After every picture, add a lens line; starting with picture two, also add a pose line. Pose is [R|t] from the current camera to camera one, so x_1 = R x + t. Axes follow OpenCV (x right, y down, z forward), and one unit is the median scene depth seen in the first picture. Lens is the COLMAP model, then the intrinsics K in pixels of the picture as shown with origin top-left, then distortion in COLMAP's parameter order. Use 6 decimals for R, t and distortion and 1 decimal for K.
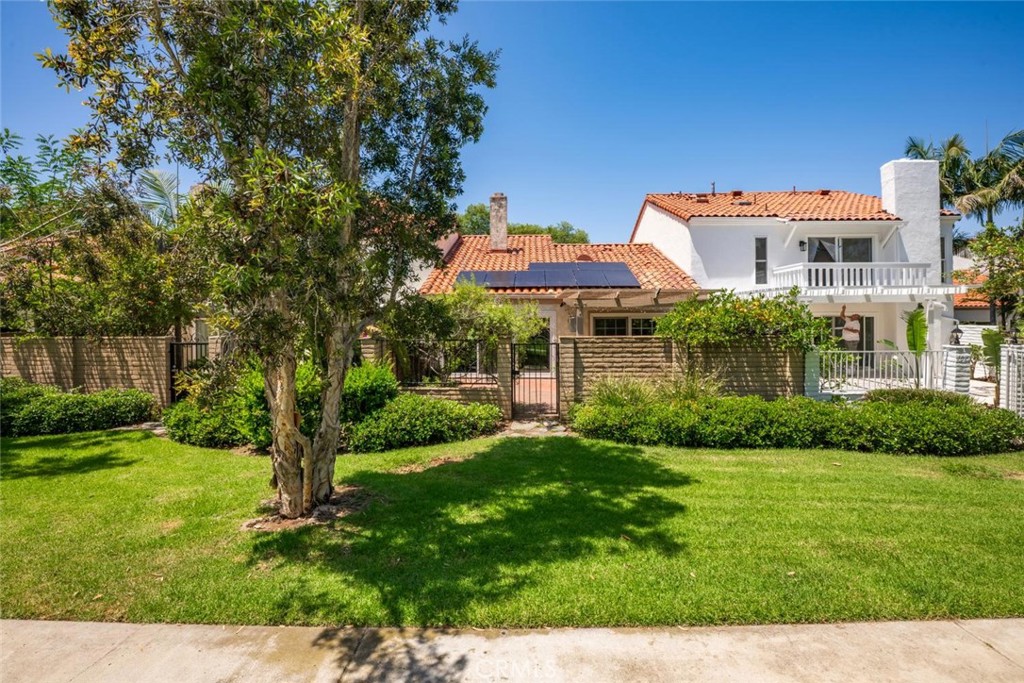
lens RADIAL K [[419.3, 0, 518.7], [0, 419.3, 331.4], [0, 0, 1]] dist [-0.009182, 0.000626]
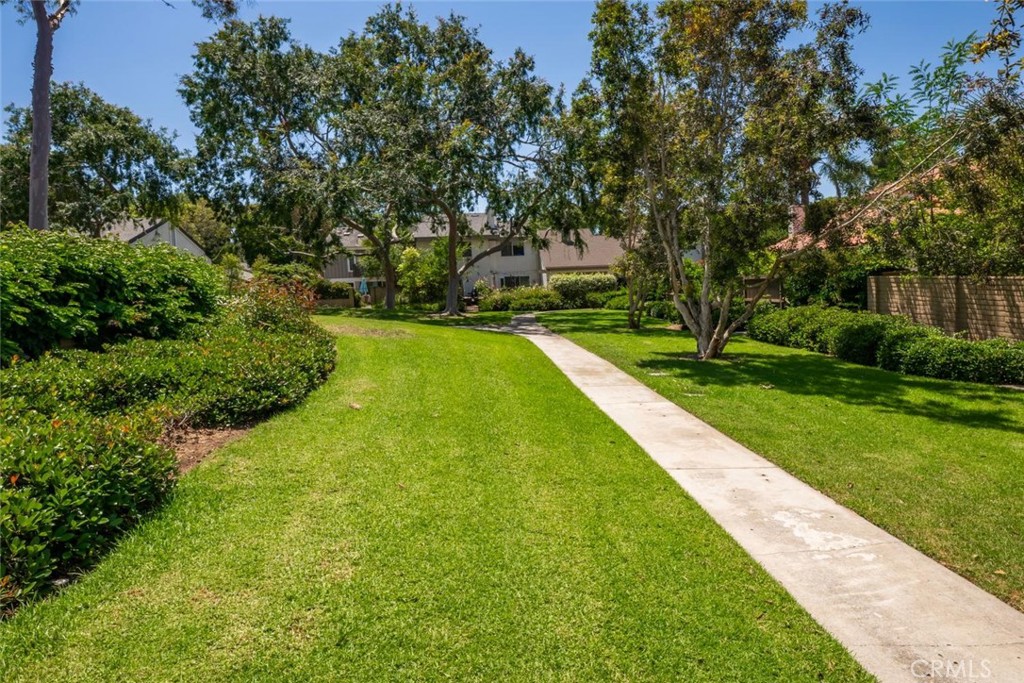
lens RADIAL K [[419.3, 0, 518.7], [0, 419.3, 331.4], [0, 0, 1]] dist [-0.009182, 0.000626]
pose [[0.301712, 0.112326, -0.946759, -0.477960], [-0.006554, 0.993256, 0.115754, 0.033578], [0.953376, -0.028720, 0.300414, -0.191149]]
